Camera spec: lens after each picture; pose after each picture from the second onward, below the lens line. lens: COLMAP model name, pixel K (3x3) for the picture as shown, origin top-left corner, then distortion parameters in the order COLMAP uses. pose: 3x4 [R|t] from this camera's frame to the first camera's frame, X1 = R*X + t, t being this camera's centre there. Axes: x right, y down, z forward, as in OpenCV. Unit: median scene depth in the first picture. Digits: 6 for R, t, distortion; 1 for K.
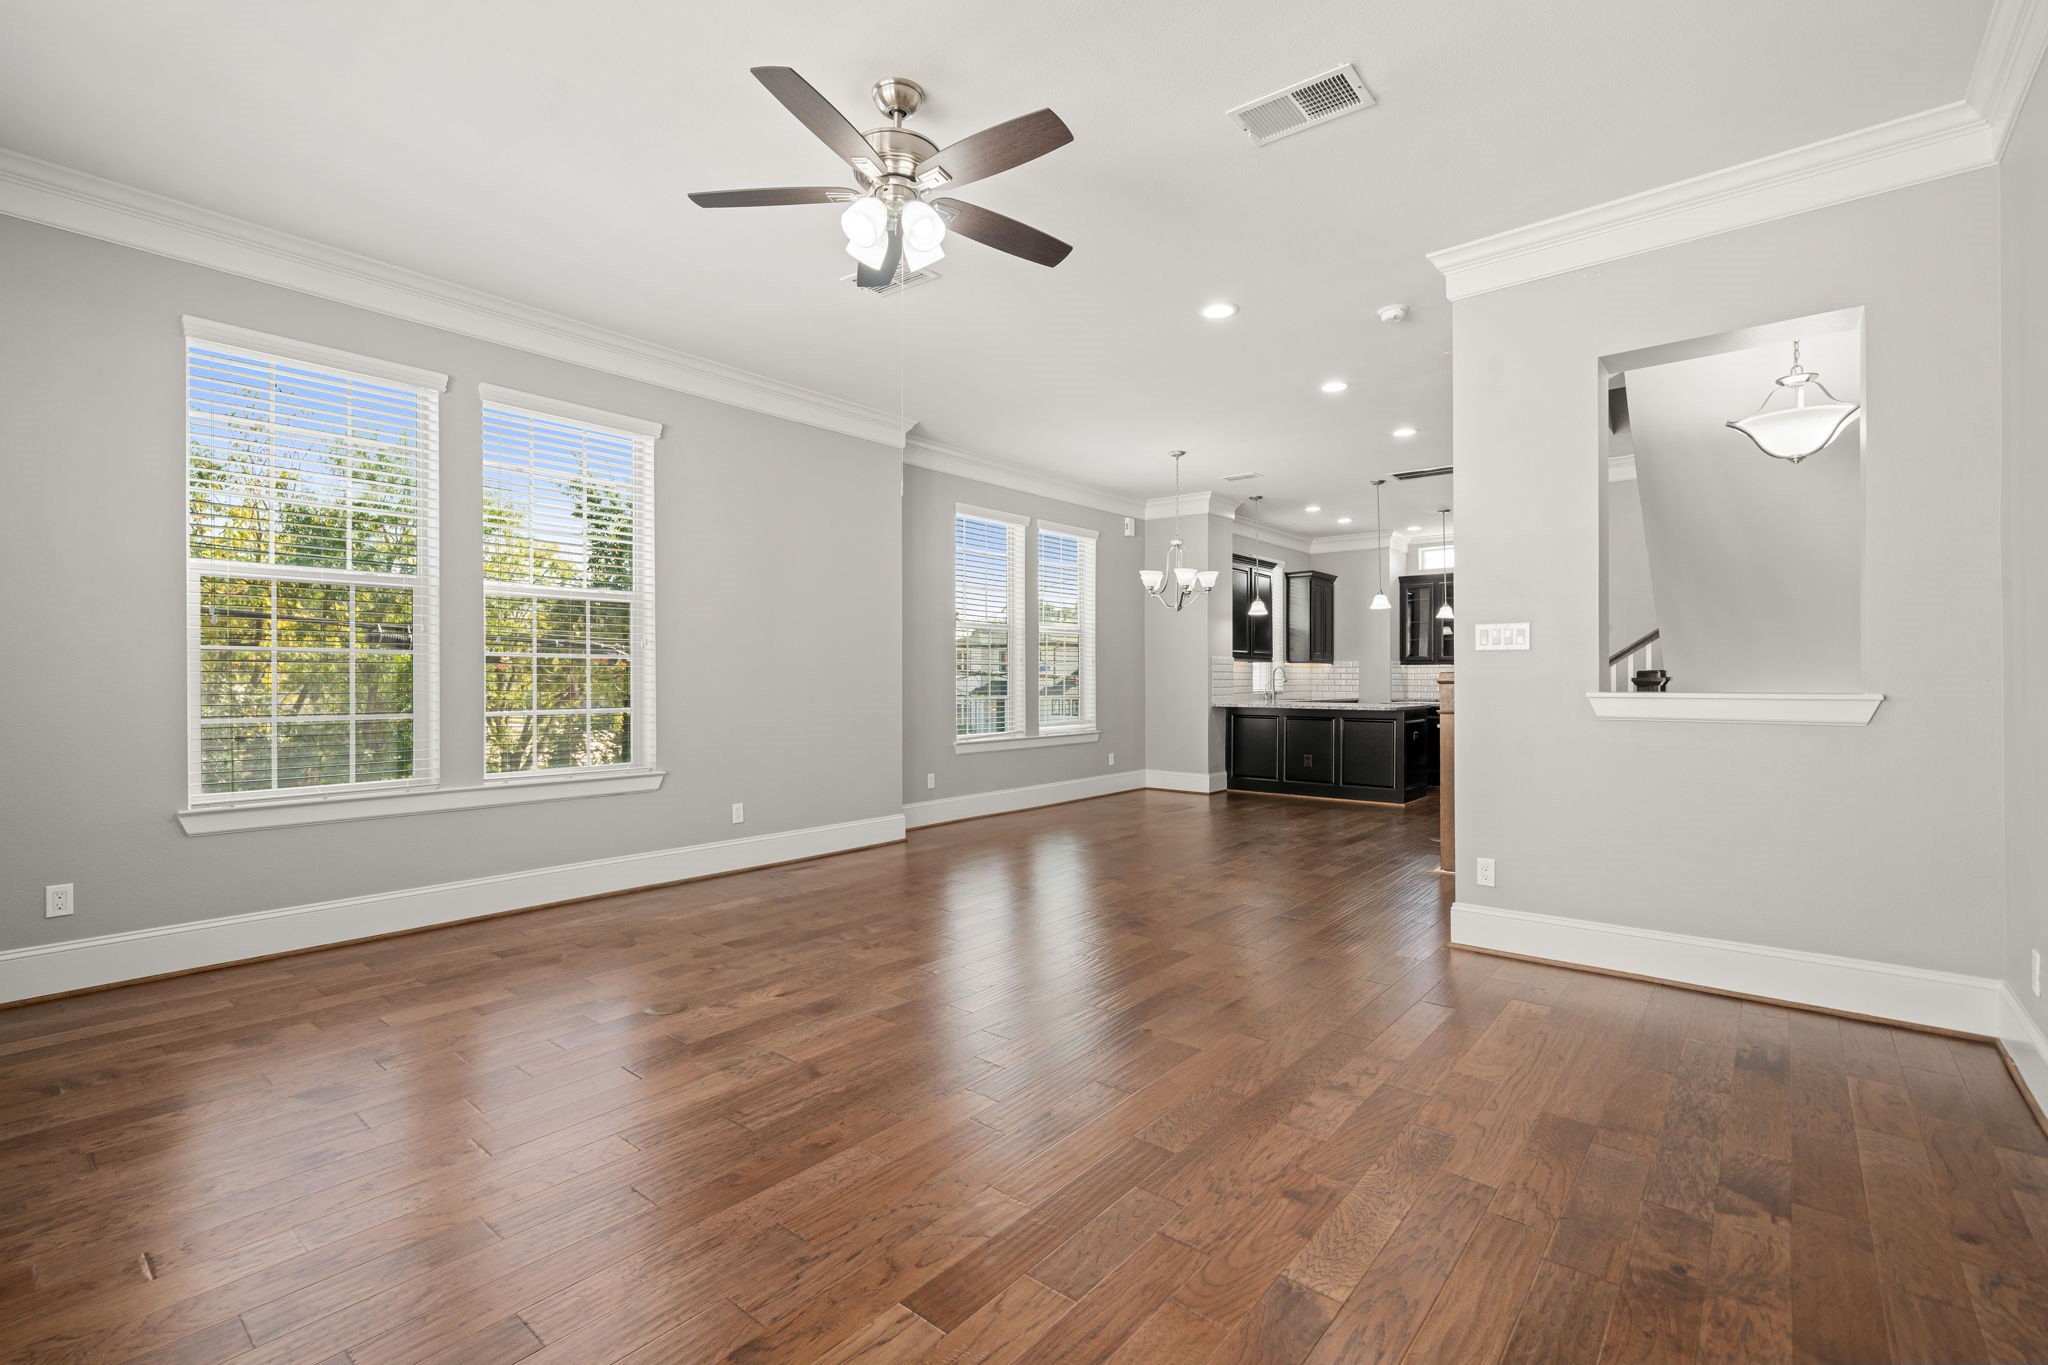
lens RADIAL K [[909.3, 0, 1022.9], [0, 909.3, 679.4], [0, 0, 1]] dist [-0.000442, -0.000109]
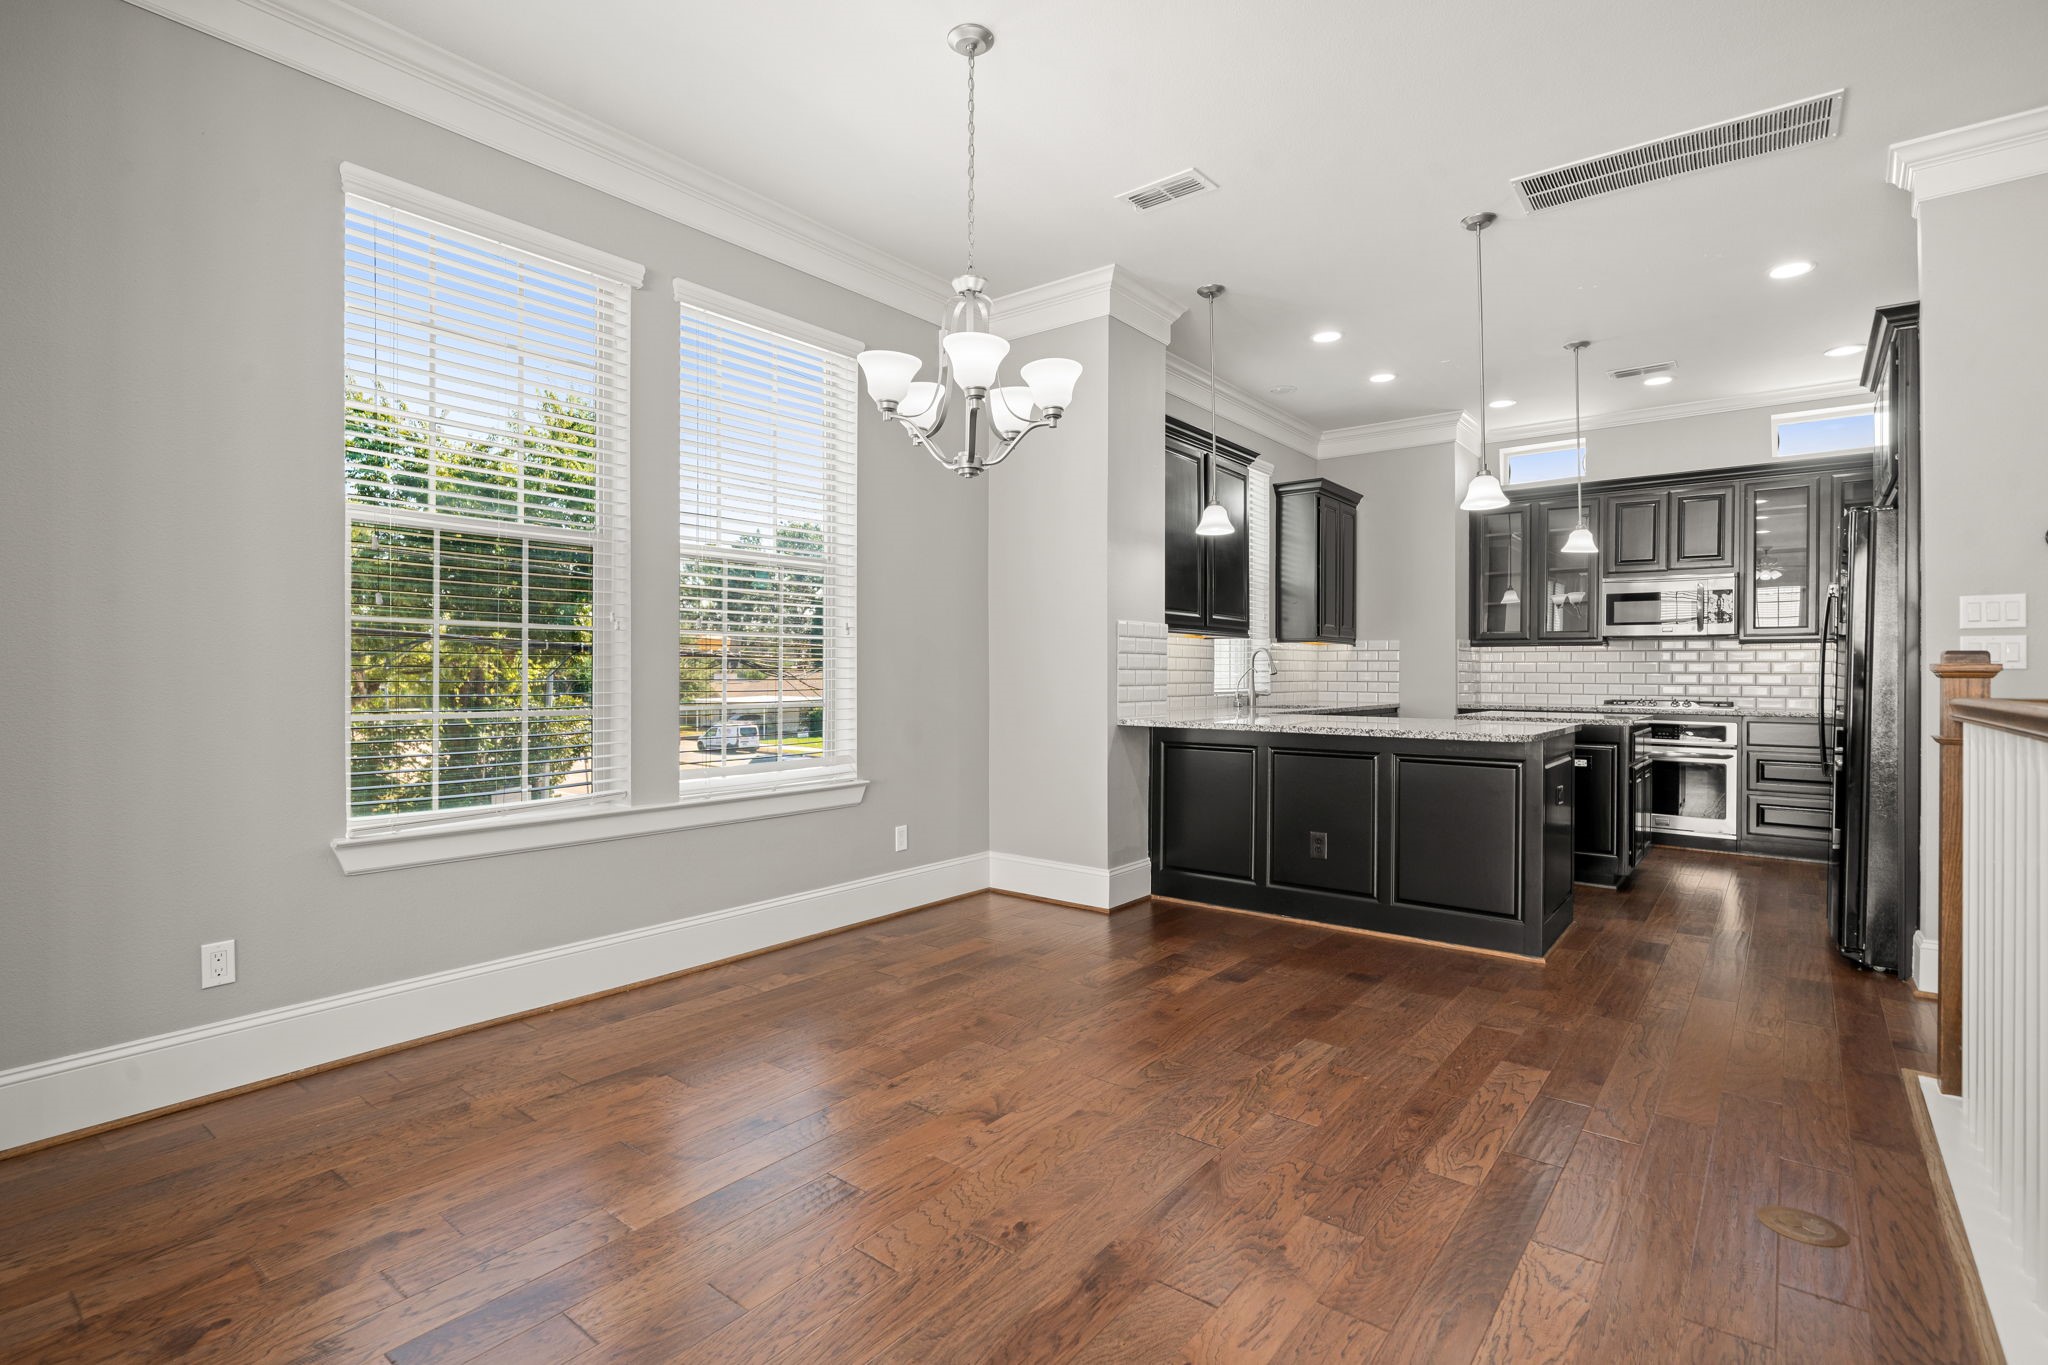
lens RADIAL K [[980.8, 0, 1018.7], [0, 980.8, 673.1], [0, 0, 1]] dist [0.013521, 0.000065]
pose [[0.999755, 0.001963, 0.022054, 0.143055], [-0.001906, 0.999995, -0.002626, 0.003886], [-0.022059, 0.002584, 0.999753, 0.480710]]
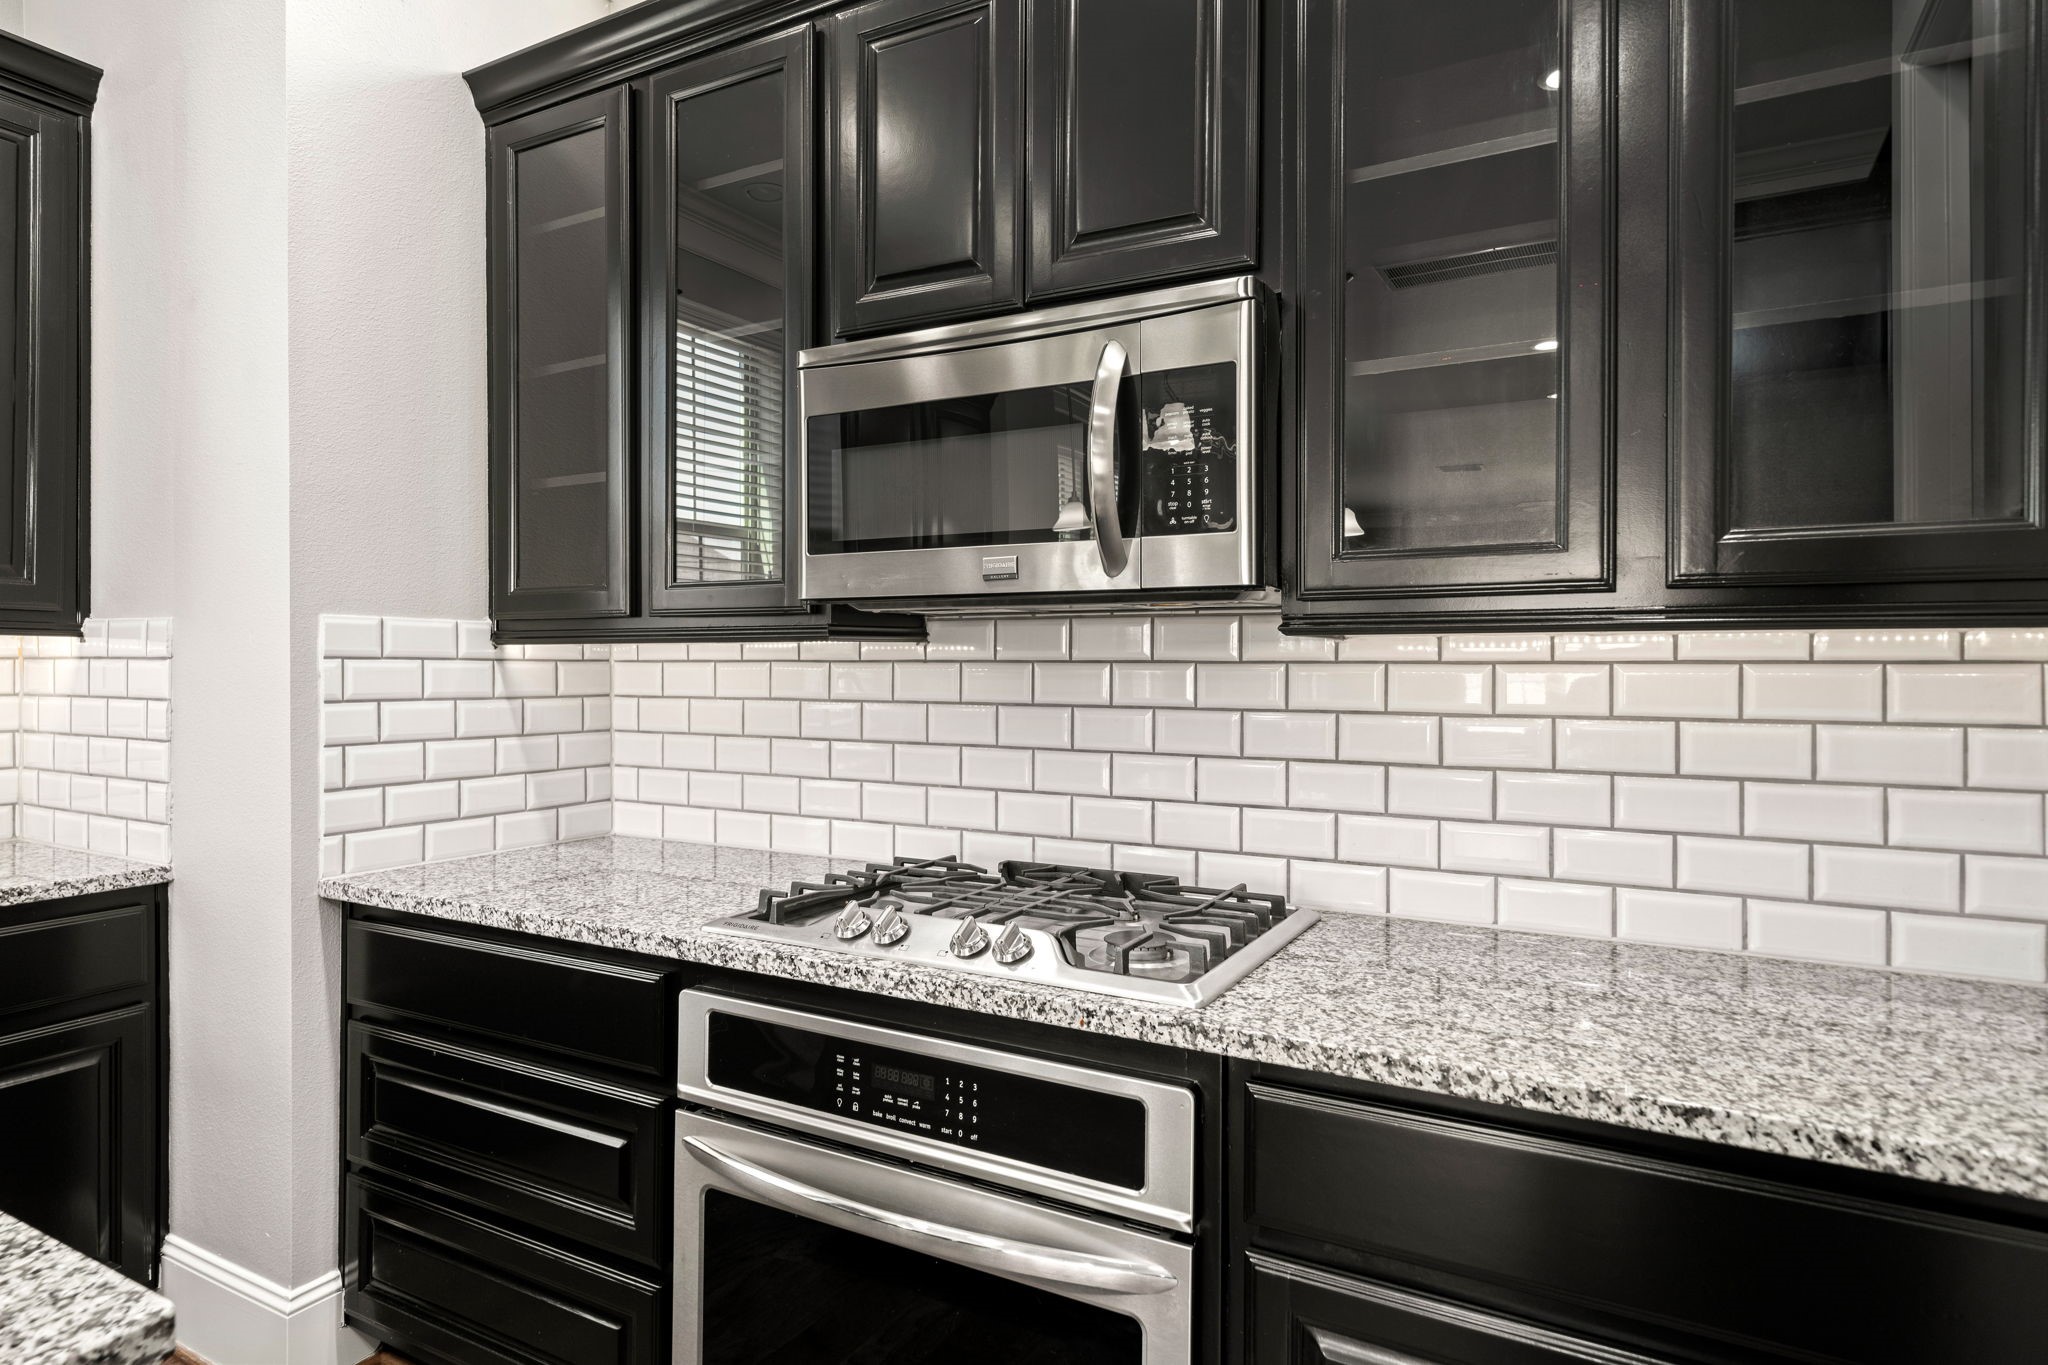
lens RADIAL K [[1132.6, 0, 1017.6], [0, 1132.6, 666.4], [0, 0, 1]] dist [0.000929, 0.000798]
pose [[0.984084, -0.001272, 0.177702, 0.597970], [0.001610, 0.999997, -0.001759, -0.014675], [-0.177699, 0.002017, 0.984083, 1.008190]]
